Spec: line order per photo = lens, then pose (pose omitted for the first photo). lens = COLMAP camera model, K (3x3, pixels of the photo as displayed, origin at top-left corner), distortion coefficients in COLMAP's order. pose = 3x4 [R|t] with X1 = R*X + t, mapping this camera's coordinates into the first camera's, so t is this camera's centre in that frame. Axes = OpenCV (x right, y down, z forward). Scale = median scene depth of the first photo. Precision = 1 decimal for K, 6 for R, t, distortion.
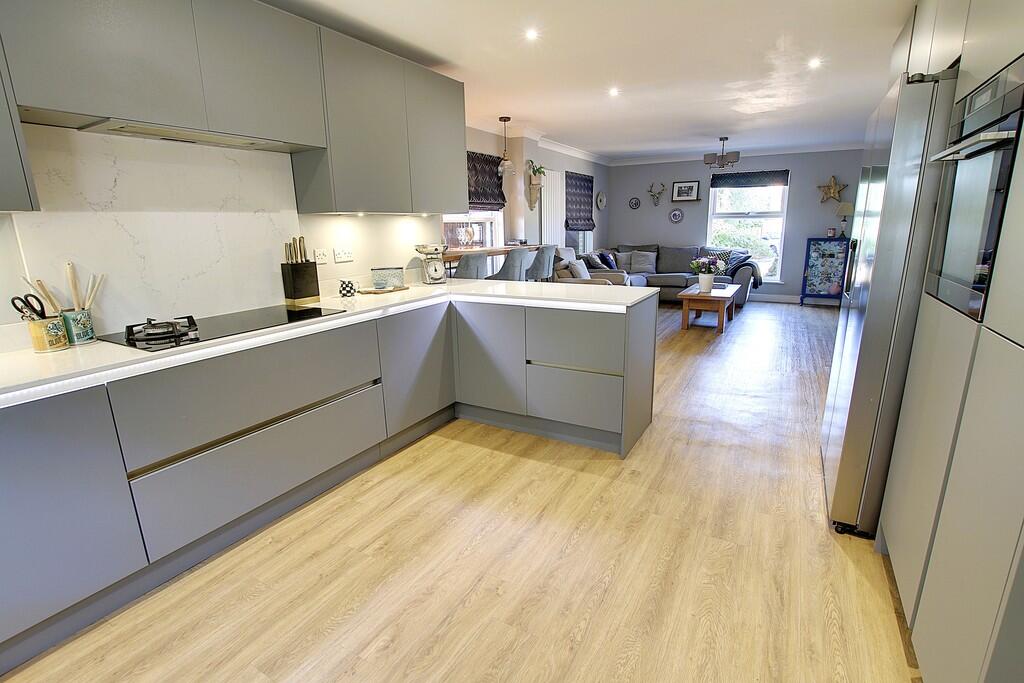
lens RADIAL K [[480.1, 0, 514.5], [0, 480.1, 343.2], [0, 0, 1]] dist [-0.029693, 0.001595]
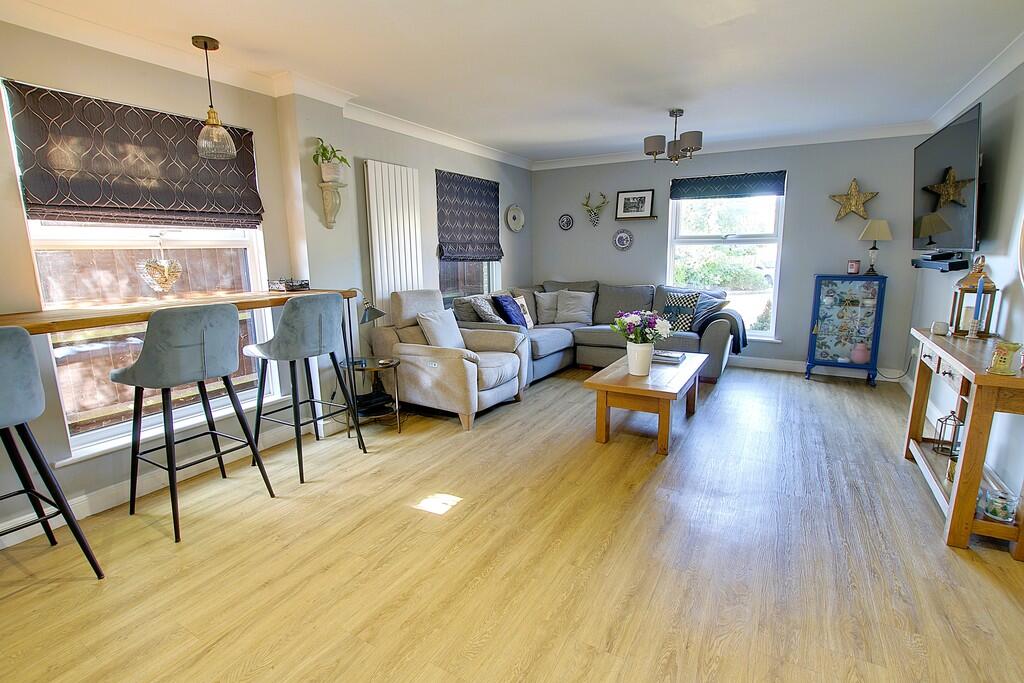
lens RADIAL K [[480.1, 0, 514.5], [0, 480.1, 343.2], [0, 0, 1]] dist [-0.029693, 0.001595]
pose [[0.999969, 0.007157, 0.003152, 0.221281], [-0.006988, 0.998701, -0.050477, -0.099937], [-0.003509, 0.050453, 0.998720, 0.387848]]
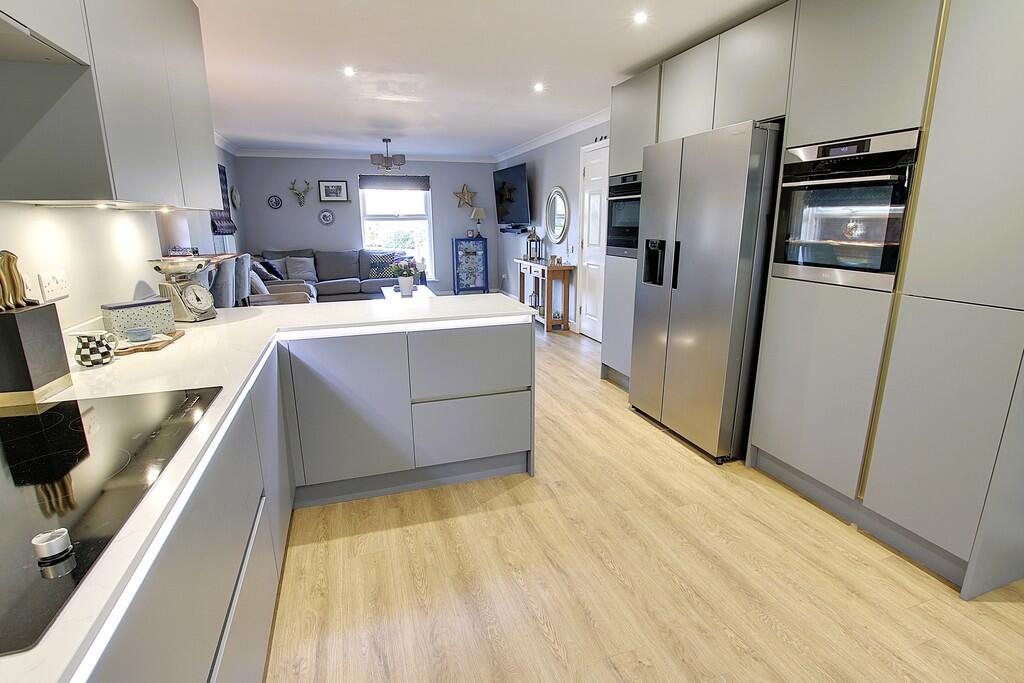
lens RADIAL K [[494.2, 0, 512.0], [0, 494.2, 341.5], [0, 0, 1]] dist [-0.031551, 0.000427]
pose [[0.665797, -0.161279, 0.728494, -0.186296], [0.170888, 0.983368, 0.061524, -0.033898], [-0.726300, 0.083528, 0.682284, 0.138165]]
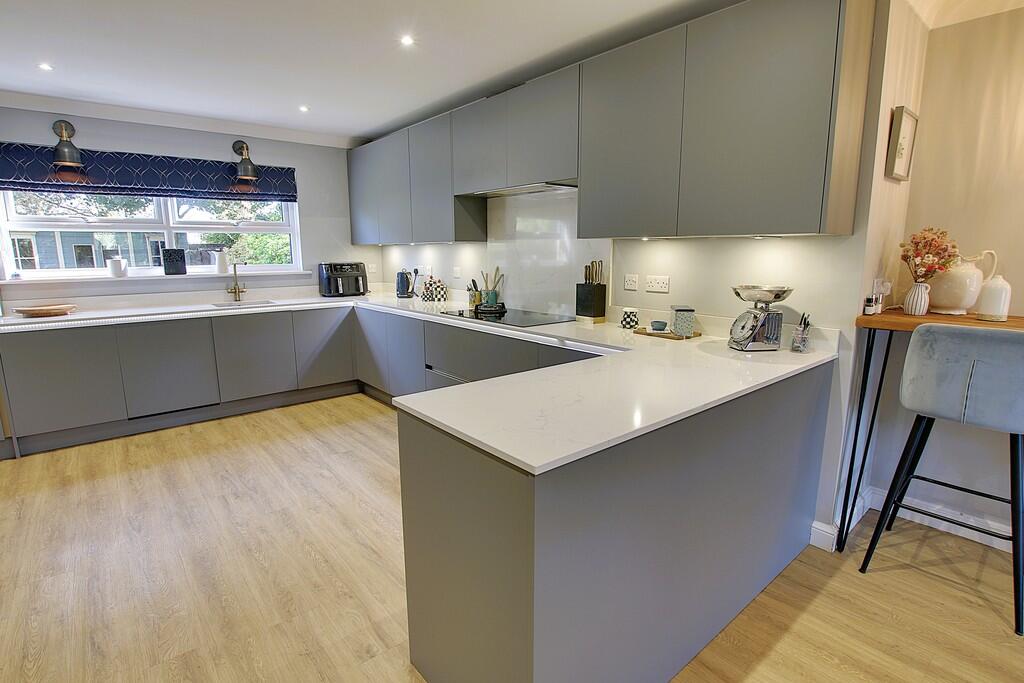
lens RADIAL K [[504.3, 0, 512.8], [0, 504.3, 342.3], [0, 0, 1]] dist [-0.022799, 0.000275]
pose [[-0.341663, 0.189452, -0.920529, 0.268568], [-0.215474, 0.937590, 0.272938, -0.125379], [0.914788, 0.291603, -0.279518, 0.468101]]
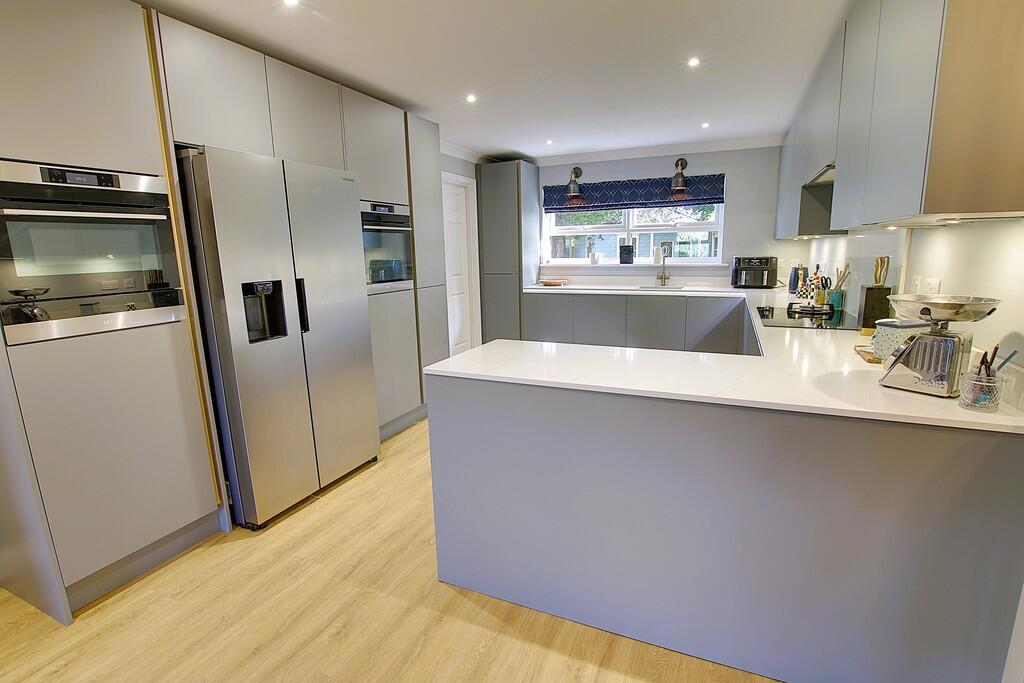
lens RADIAL K [[473.7, 0, 509.7], [0, 473.7, 347.9], [0, 0, 1]] dist [-0.038540, 0.000332]
pose [[-0.994898, 0.057366, -0.082995, 0.109332], [0.016191, 0.902739, 0.429885, -0.170538], [0.099583, 0.426348, -0.899061, 0.673042]]
